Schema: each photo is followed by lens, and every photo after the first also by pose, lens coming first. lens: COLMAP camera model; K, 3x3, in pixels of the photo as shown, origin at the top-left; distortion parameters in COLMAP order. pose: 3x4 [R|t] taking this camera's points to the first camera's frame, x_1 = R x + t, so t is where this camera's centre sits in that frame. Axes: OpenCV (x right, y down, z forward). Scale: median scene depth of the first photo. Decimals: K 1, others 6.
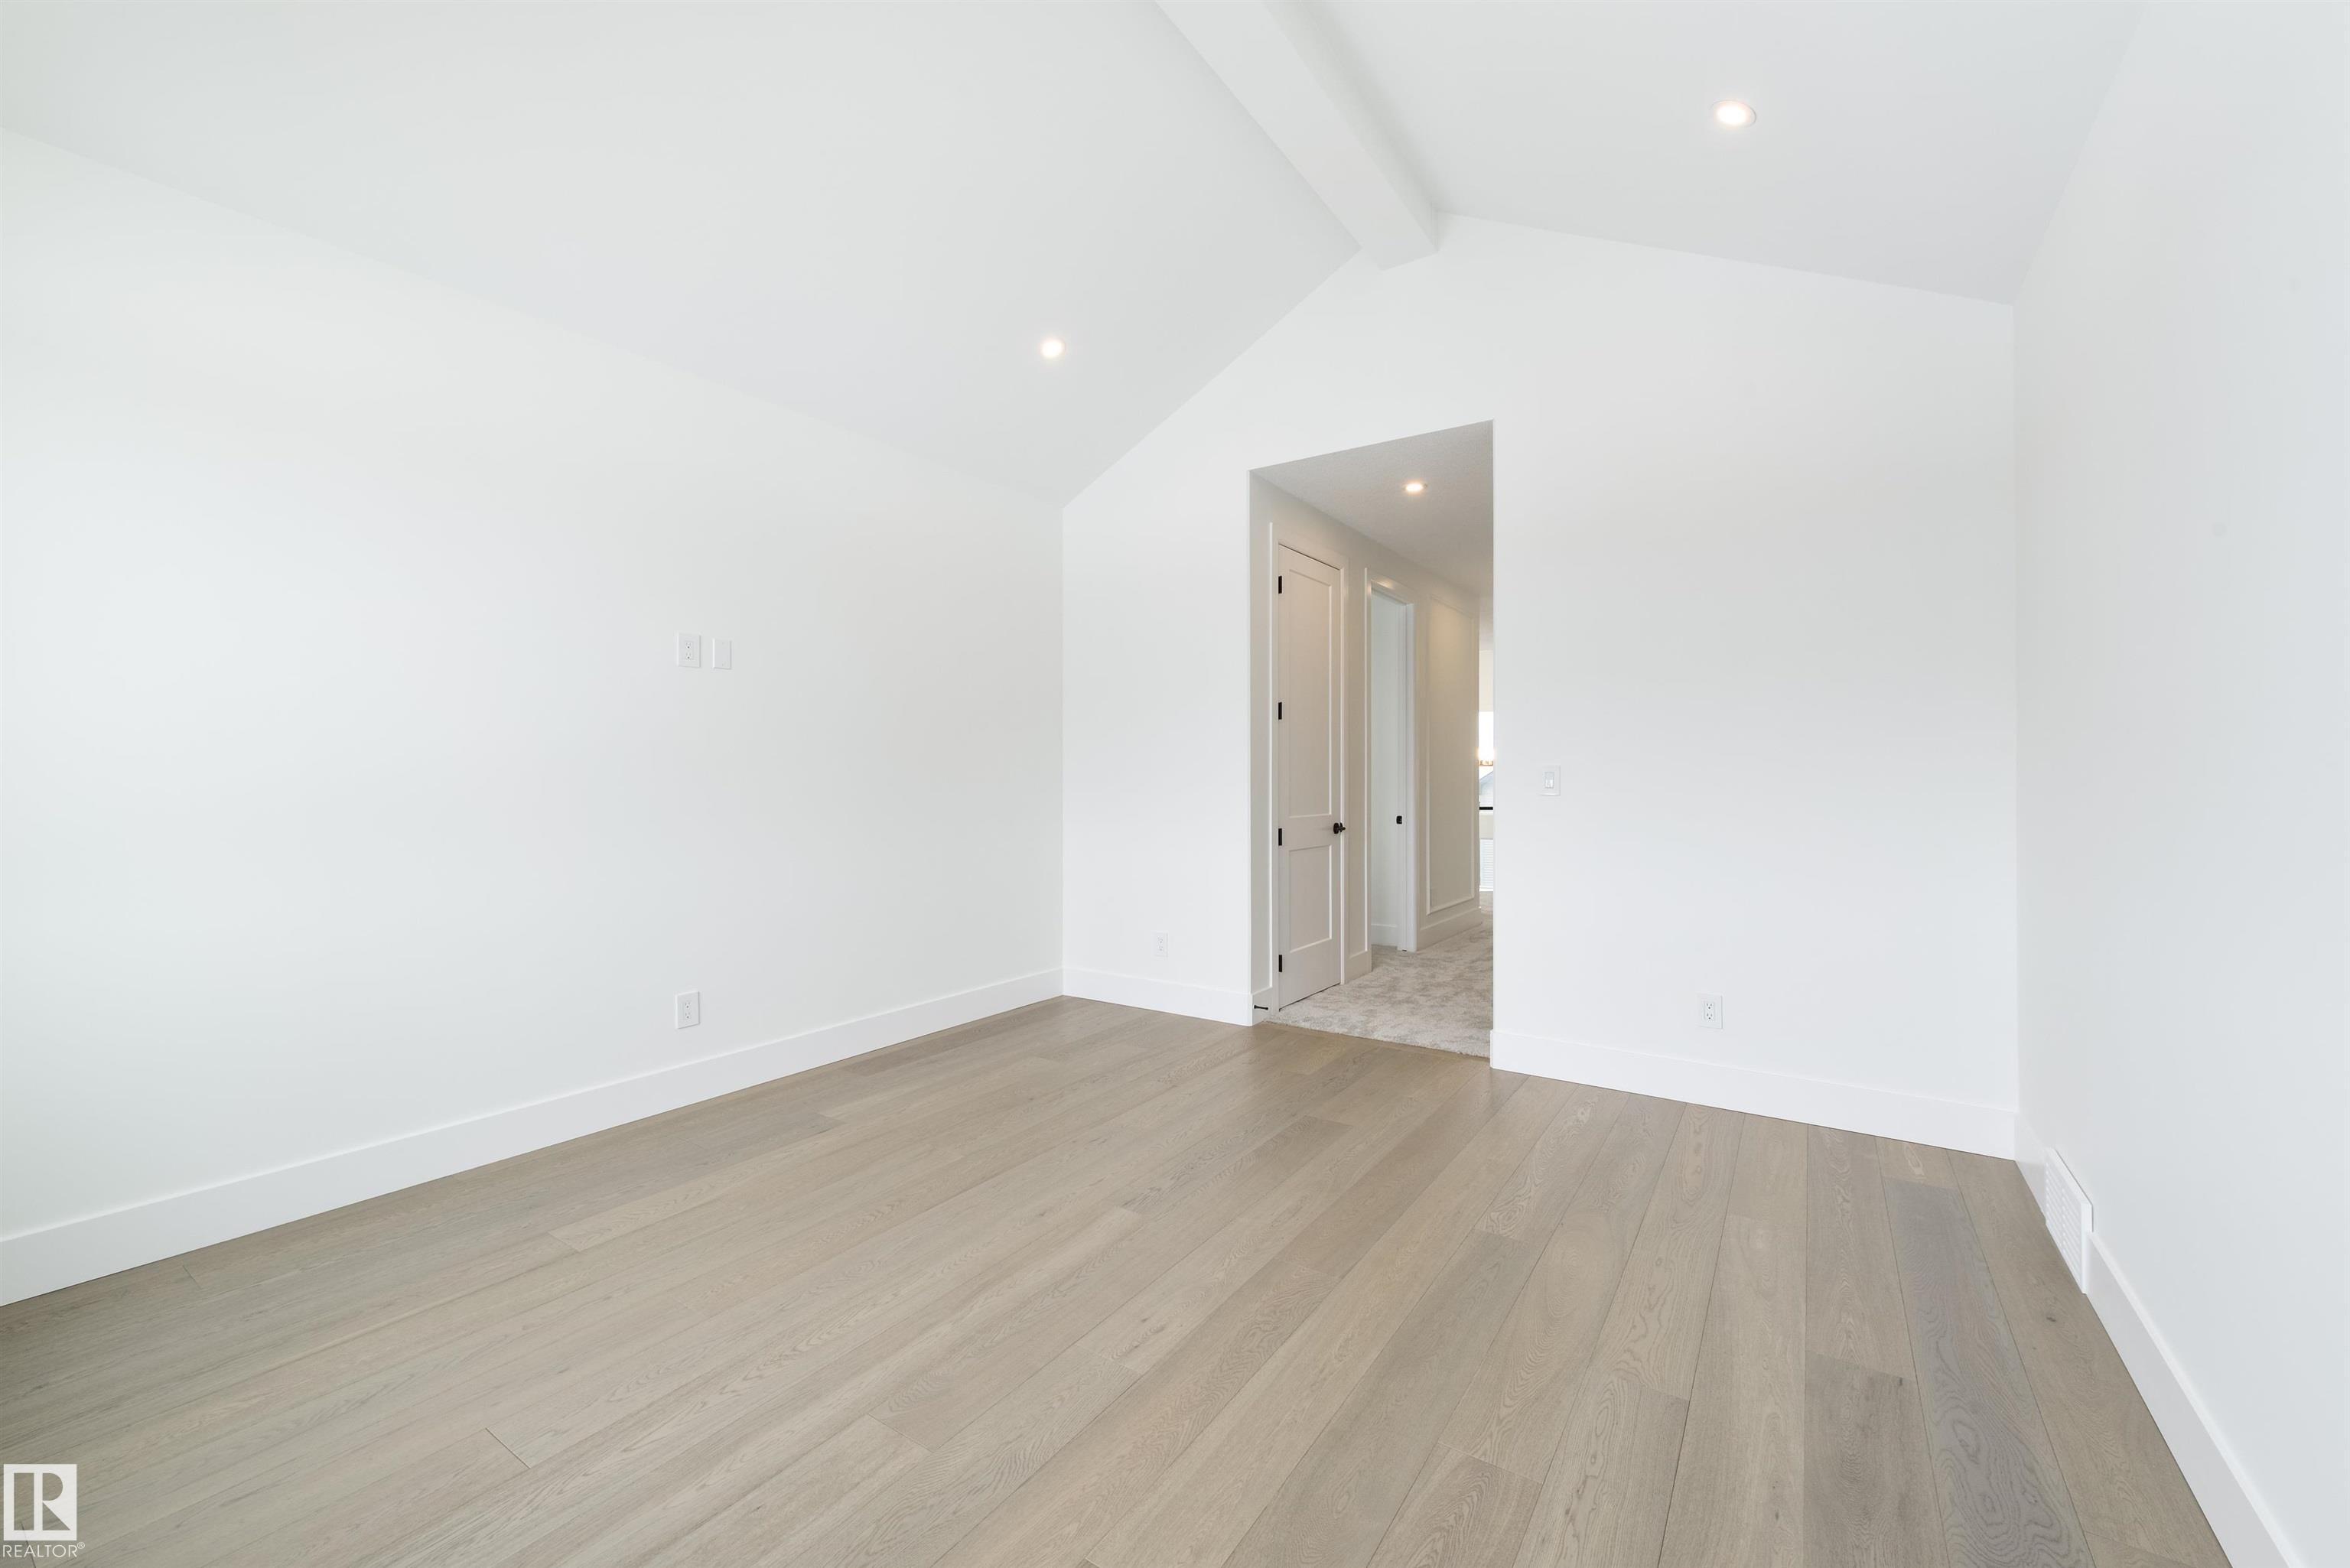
lens RADIAL K [[916.8, 0, 1216.0], [0, 916.8, 782.5], [0, 0, 1]] dist [0.003544, -0.002301]
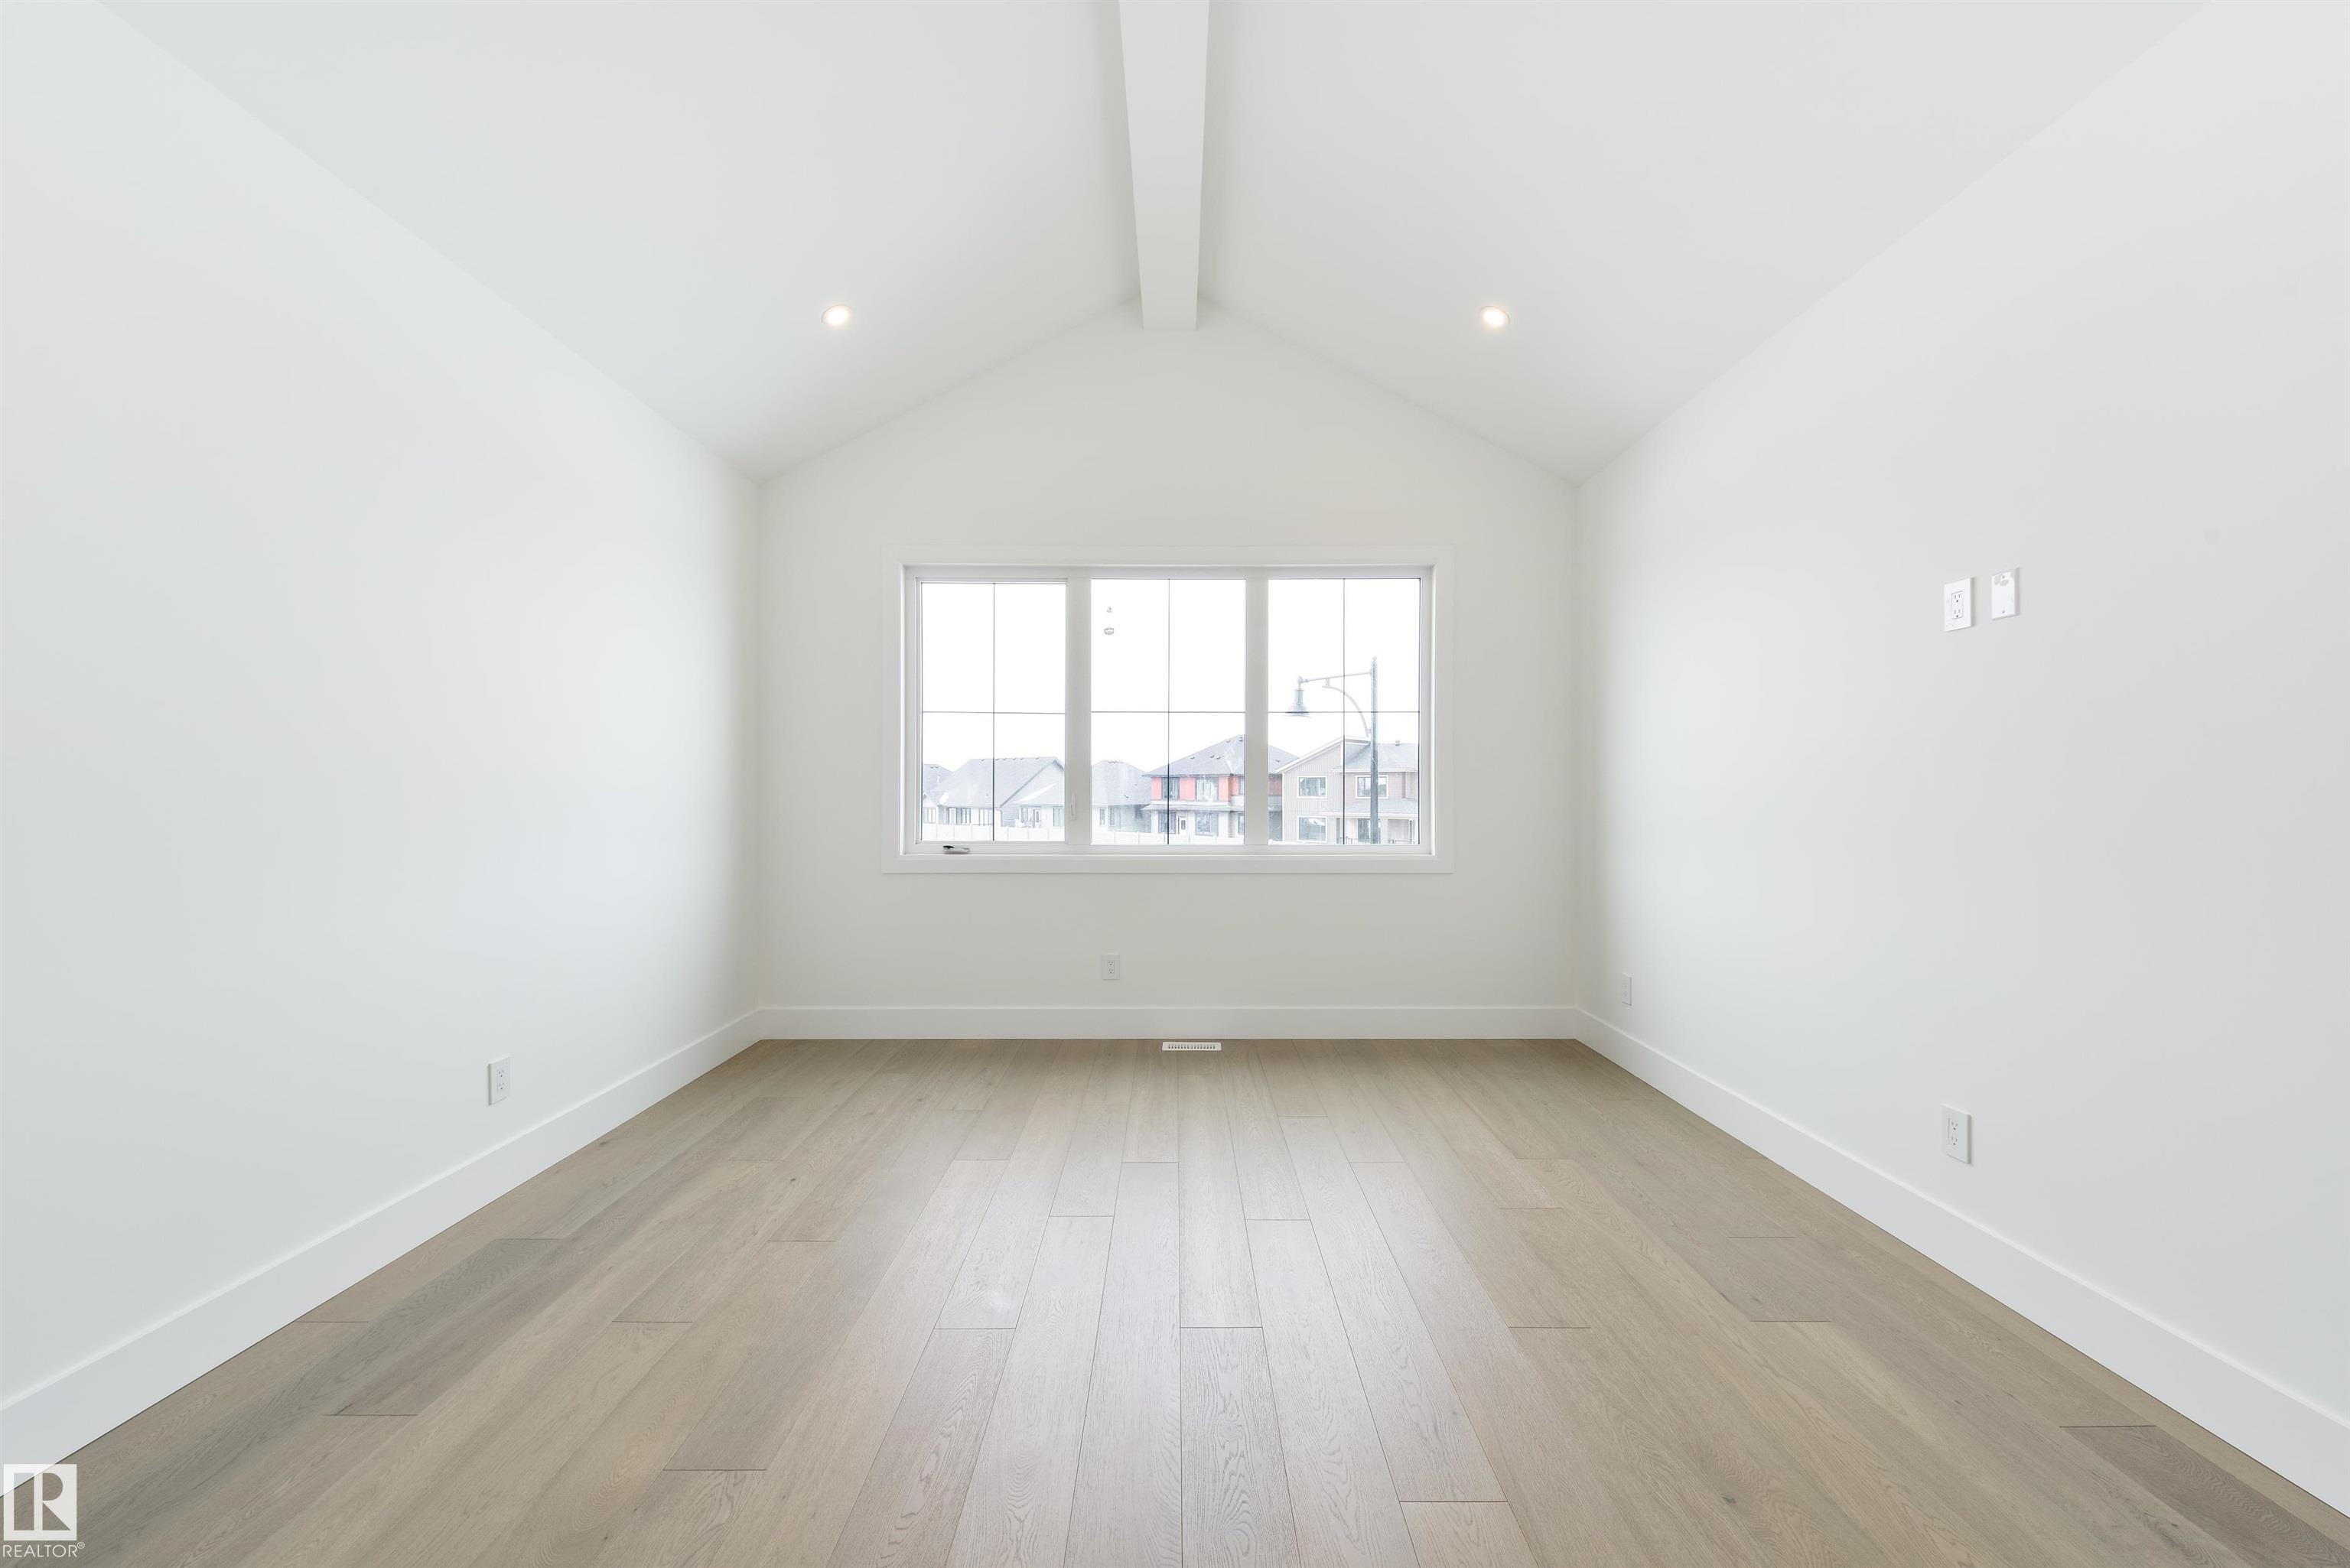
lens RADIAL K [[916.8, 0, 1169.1], [0, 916.8, 793.4], [0, 0, 1]] dist [0.003544, -0.002301]
pose [[-0.847116, 0.002046, -0.531405, 0.358969], [-0.002855, 0.999961, 0.008402, -0.012896], [0.531401, 0.008635, -0.847076, 1.597999]]
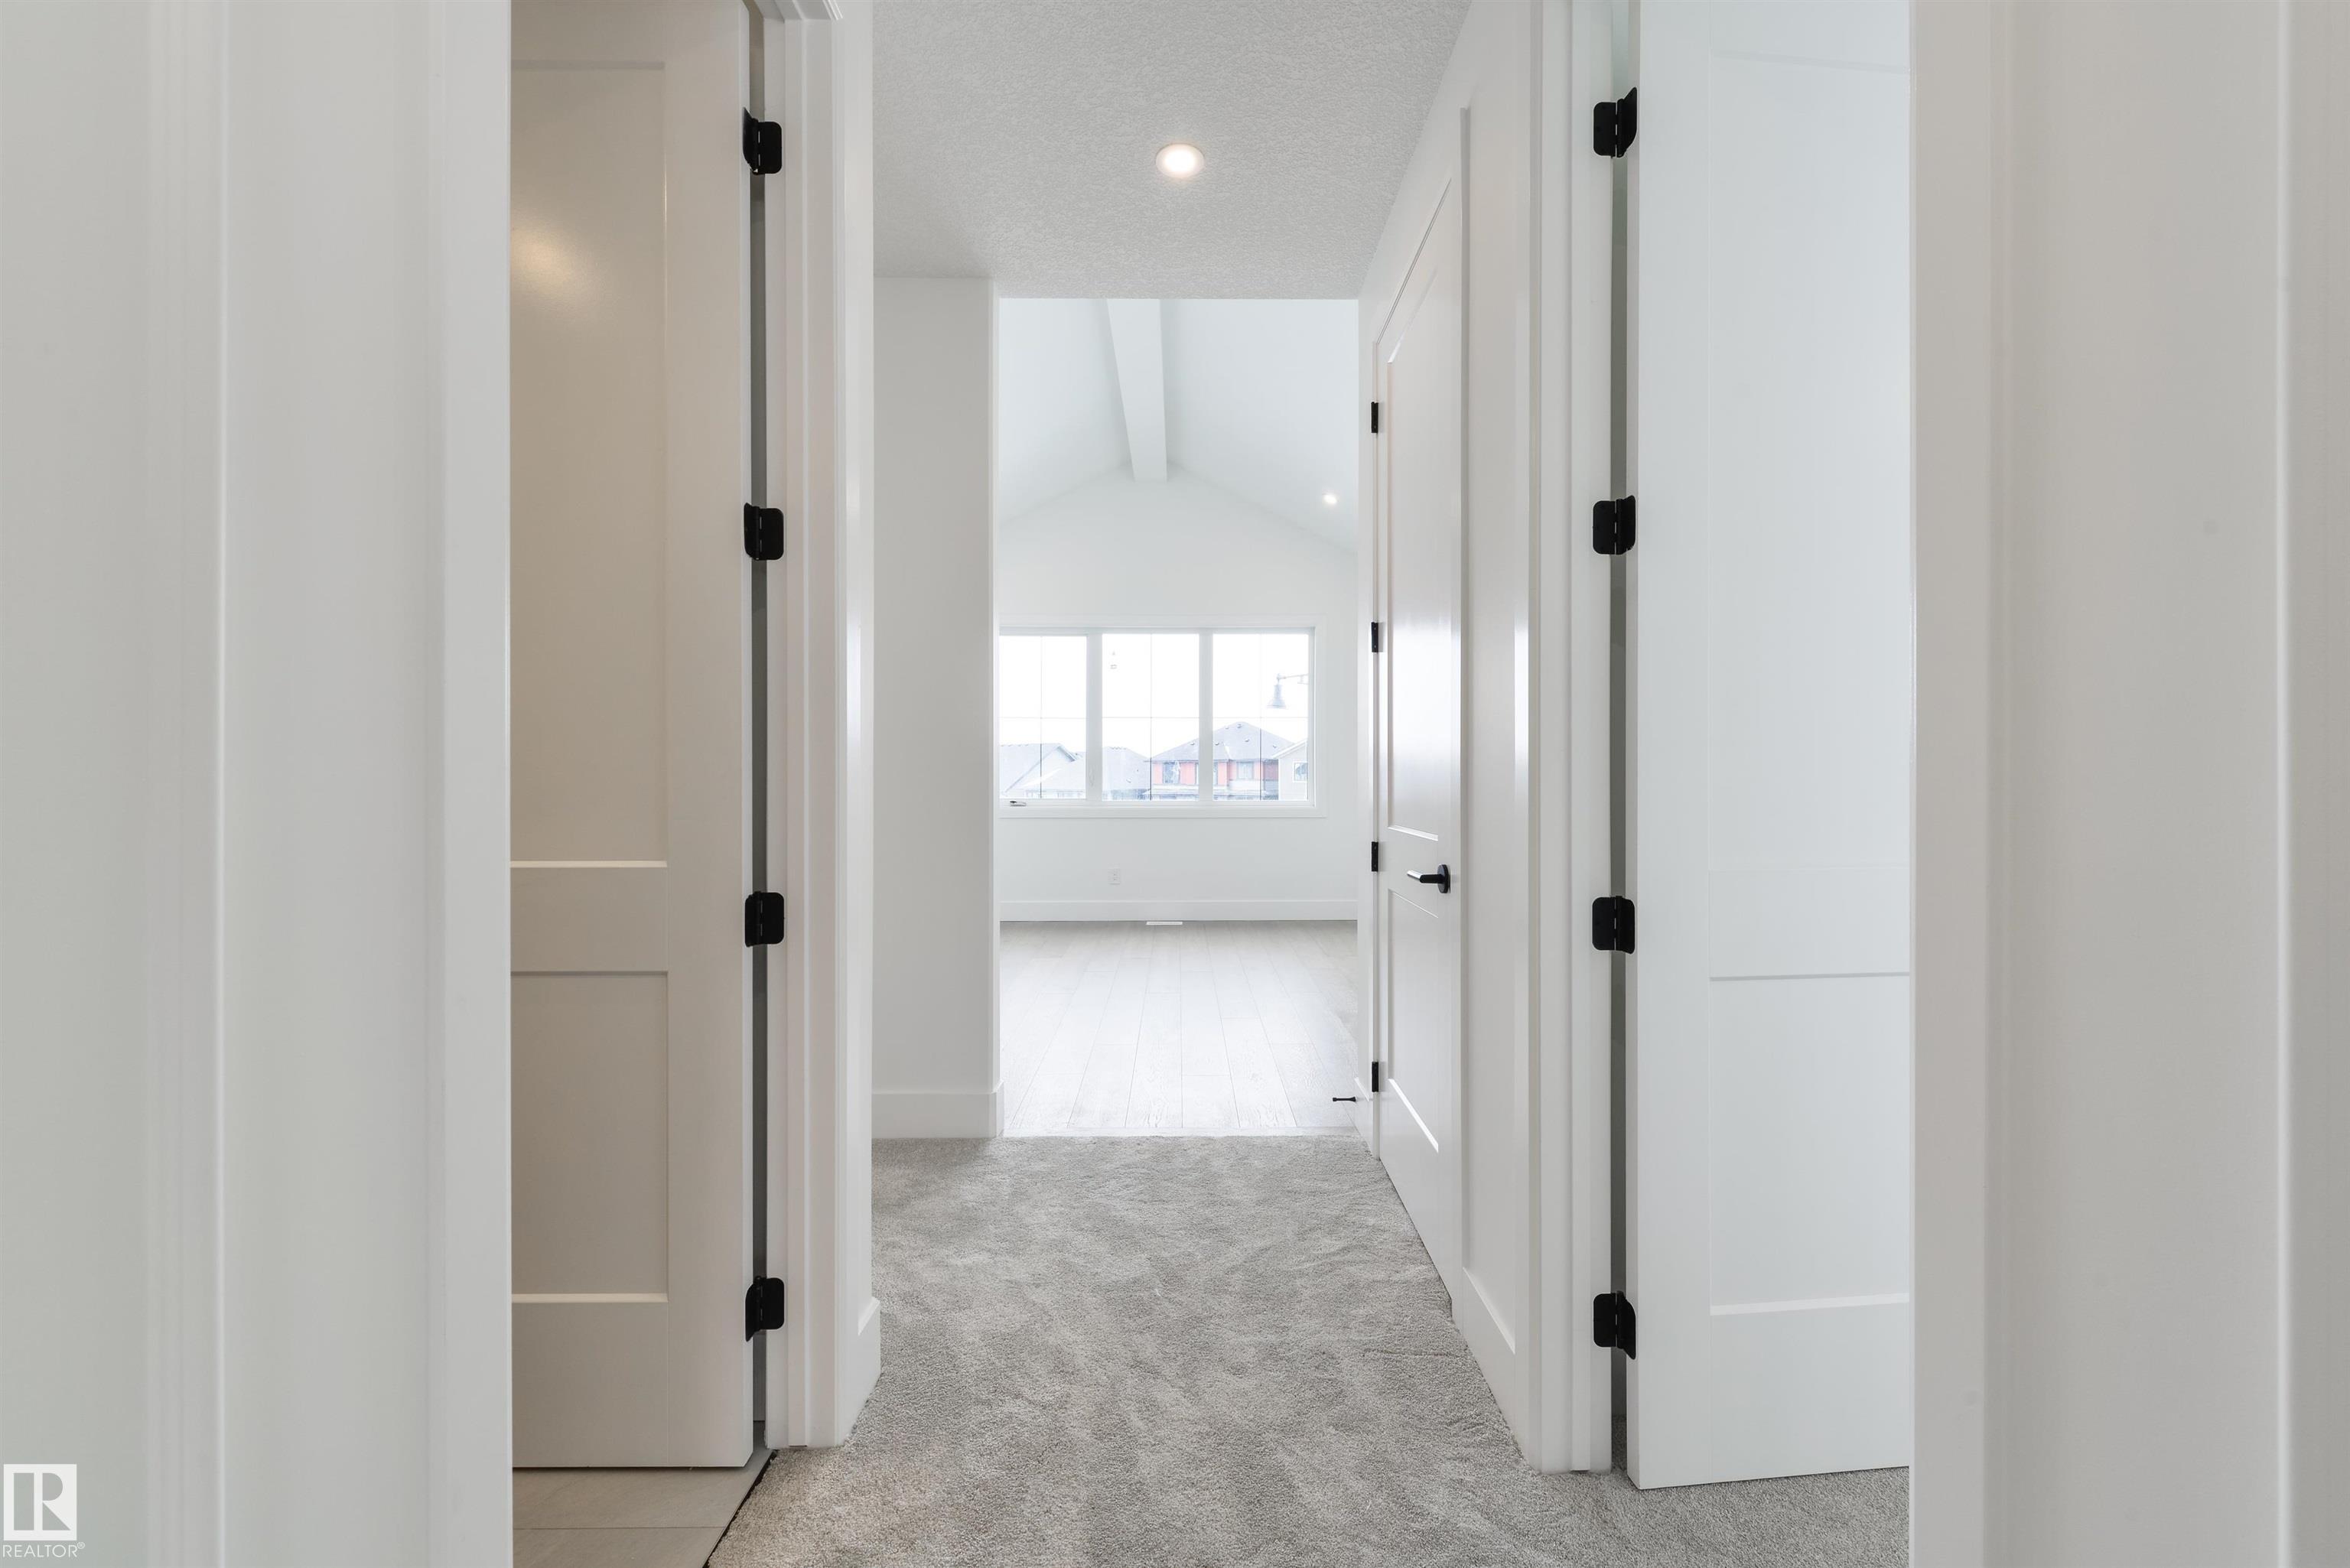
lens RADIAL K [[916.8, 0, 1179.6], [0, 916.8, 780.2], [0, 0, 1]] dist [0.003544, -0.002301]
pose [[-0.842900, 0.002834, -0.538062, 0.850583], [-0.002423, 0.999956, 0.009062, 0.012175], [0.538064, 0.008942, -0.842857, 2.501900]]
